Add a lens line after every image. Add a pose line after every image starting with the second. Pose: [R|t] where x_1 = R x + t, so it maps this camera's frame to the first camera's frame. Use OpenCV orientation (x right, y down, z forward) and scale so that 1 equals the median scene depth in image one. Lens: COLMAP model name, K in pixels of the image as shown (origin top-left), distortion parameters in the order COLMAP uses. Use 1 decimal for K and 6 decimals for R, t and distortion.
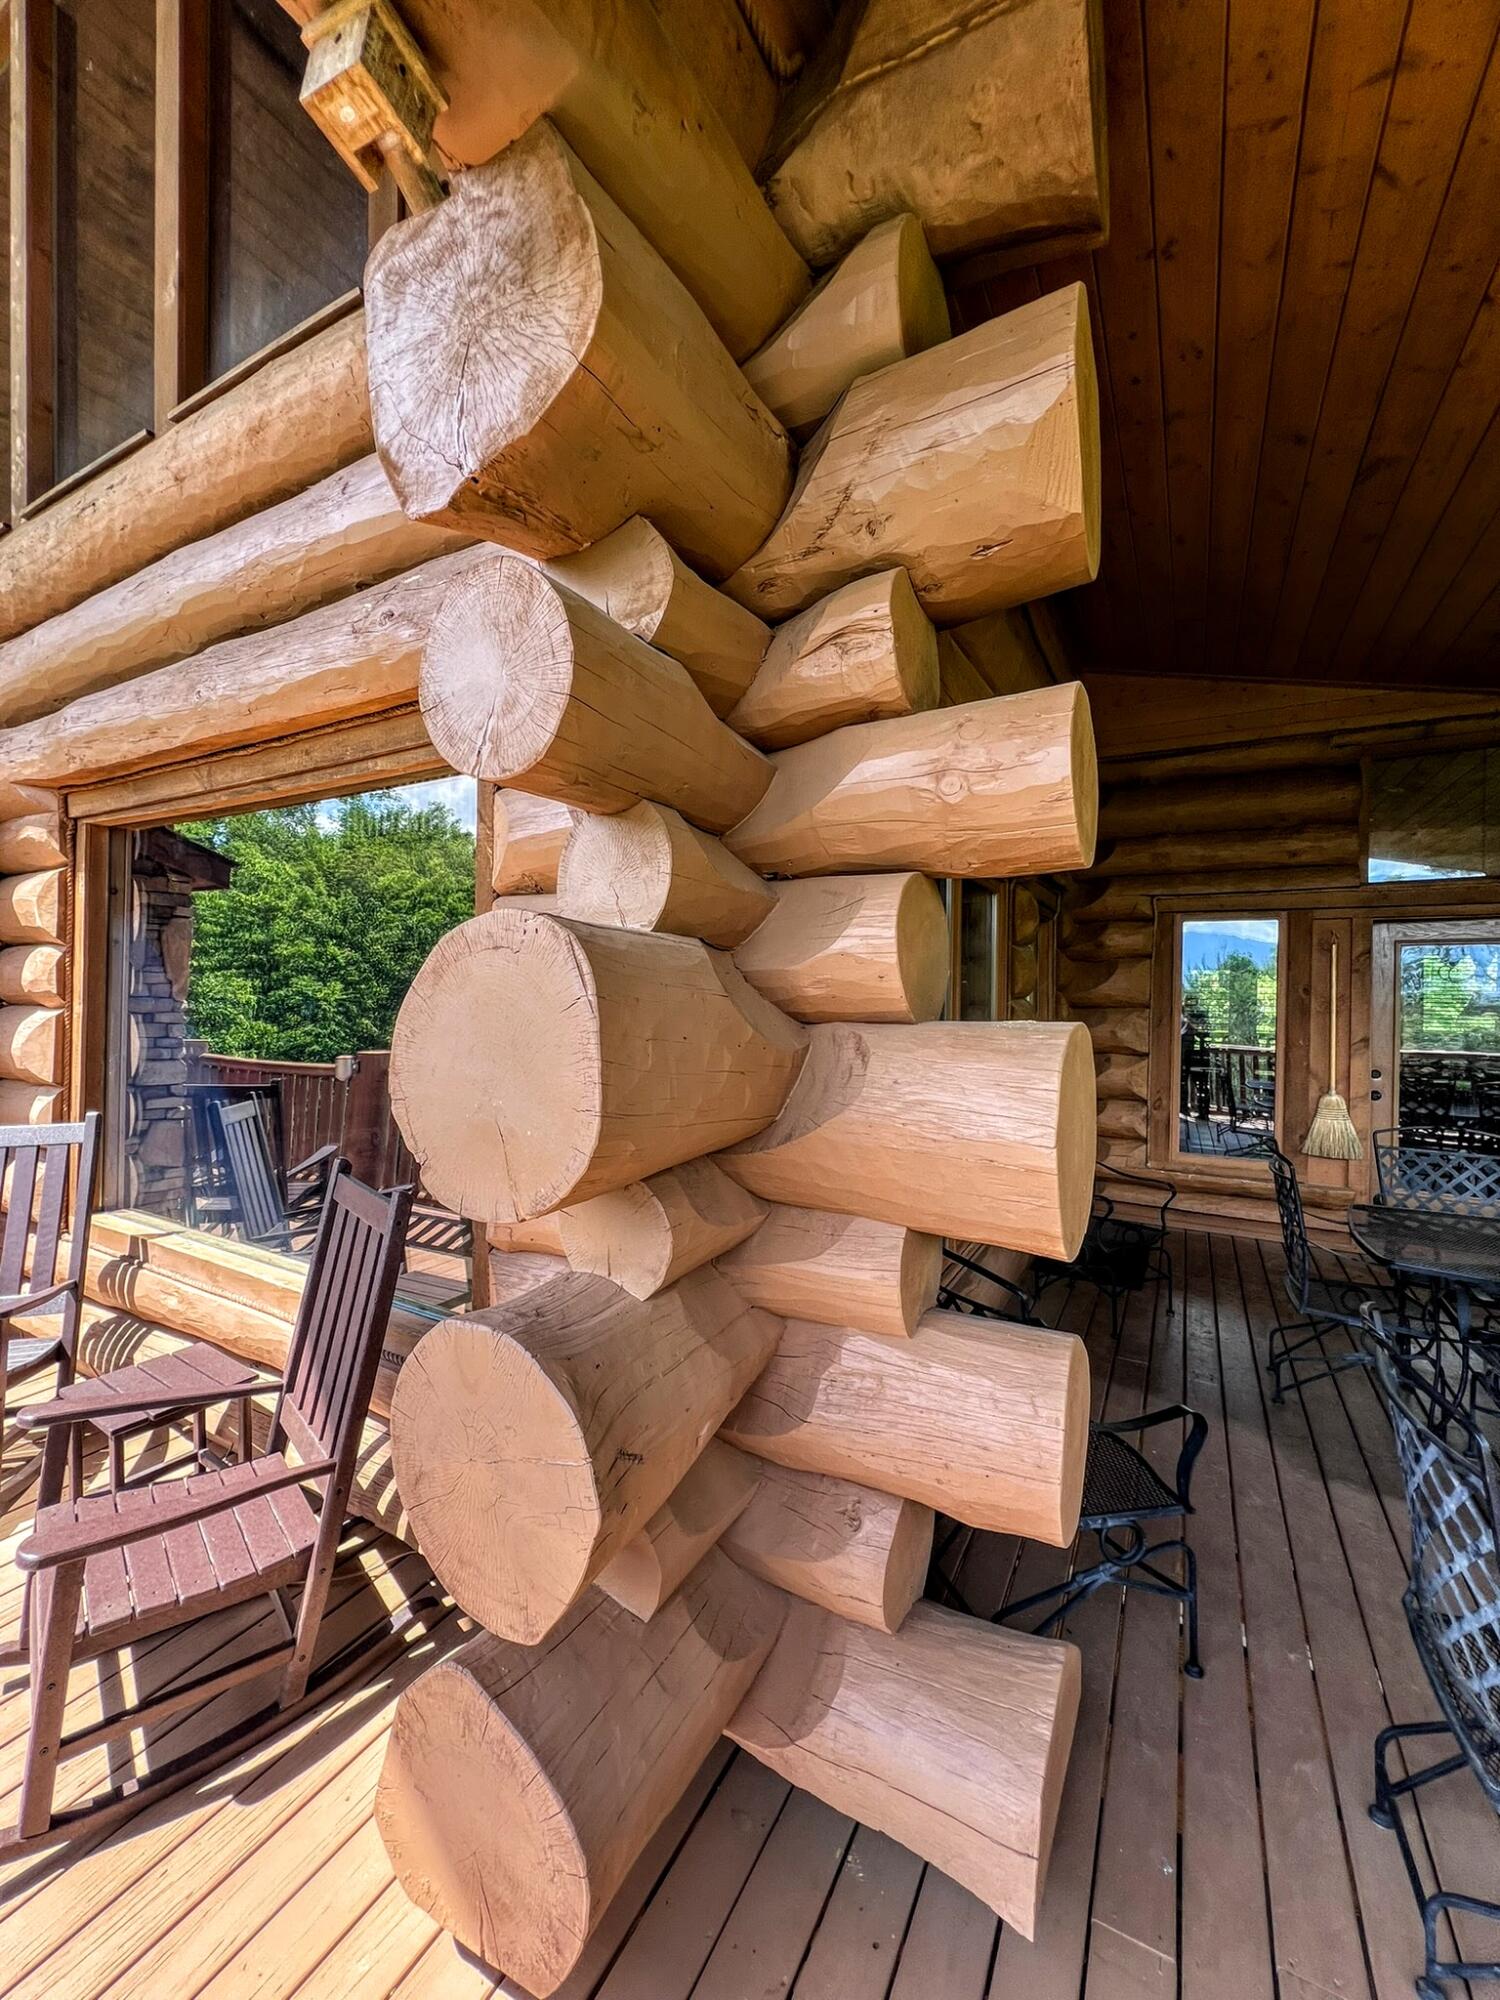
lens RADIAL K [[800.4, 0, 752.7], [0, 800.4, 994.8], [0, 0, 1]] dist [-0.002142, 0.000505]
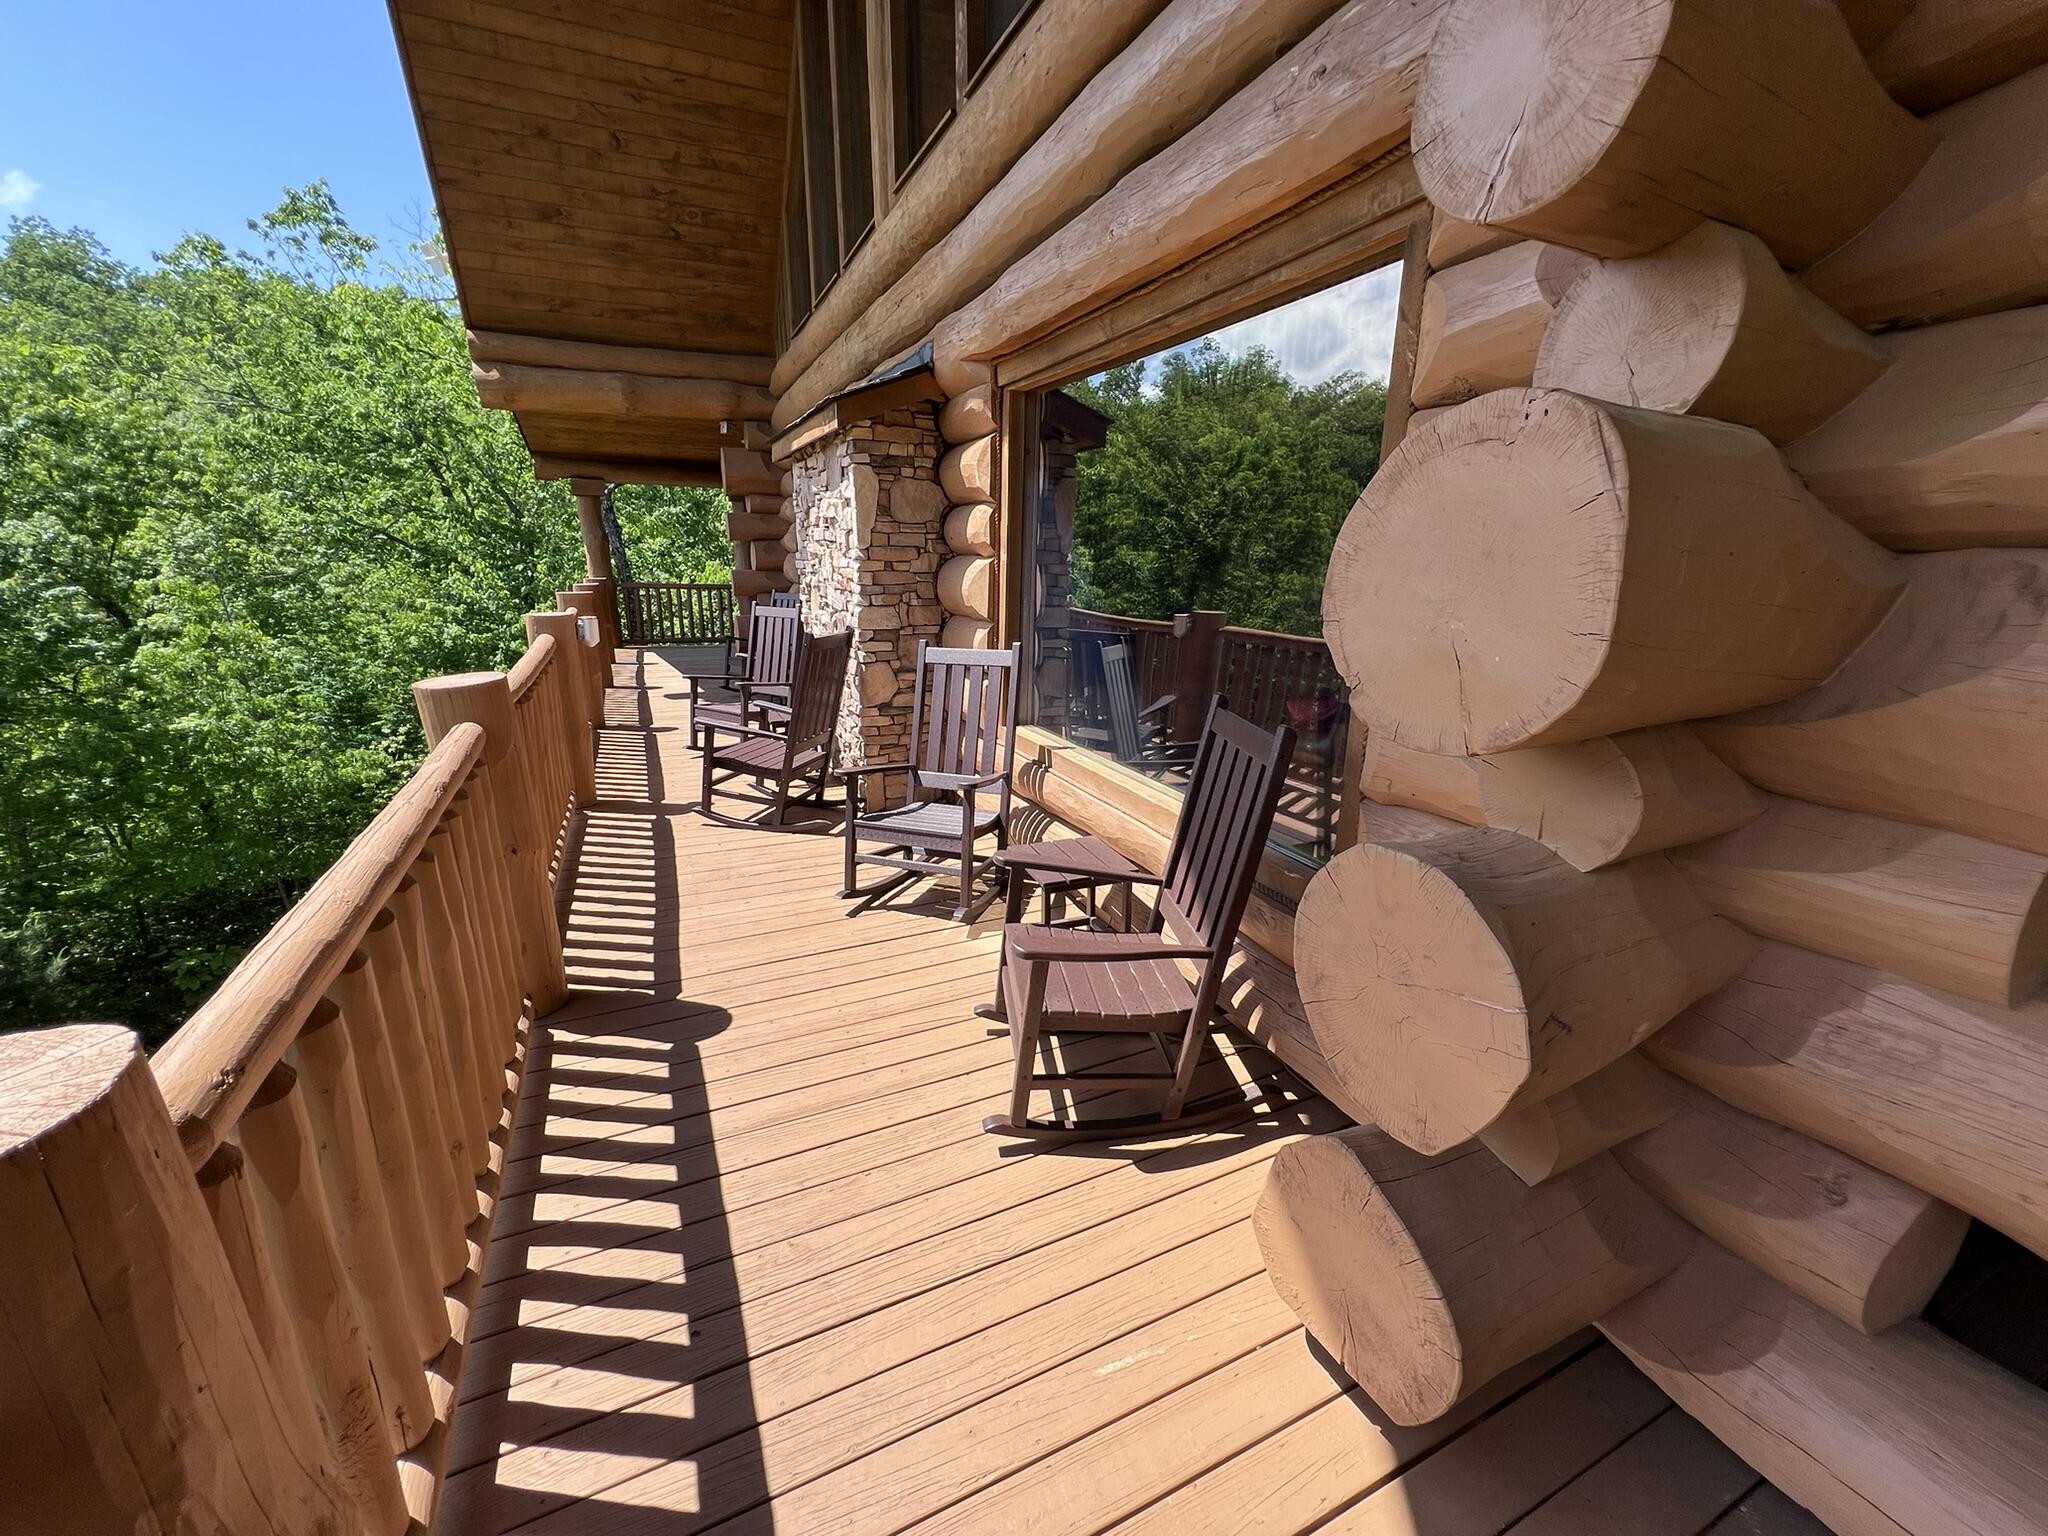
lens RADIAL K [[819.6, 0, 1024.2], [0, 819.6, 769.4], [0, 0, 1]] dist [-0.002142, 0.000505]
pose [[0.807646, 0.148447, -0.570676, -0.115079], [-0.006691, 0.970038, 0.242861, 0.051198], [0.589630, -0.192327, 0.784440, -0.031825]]
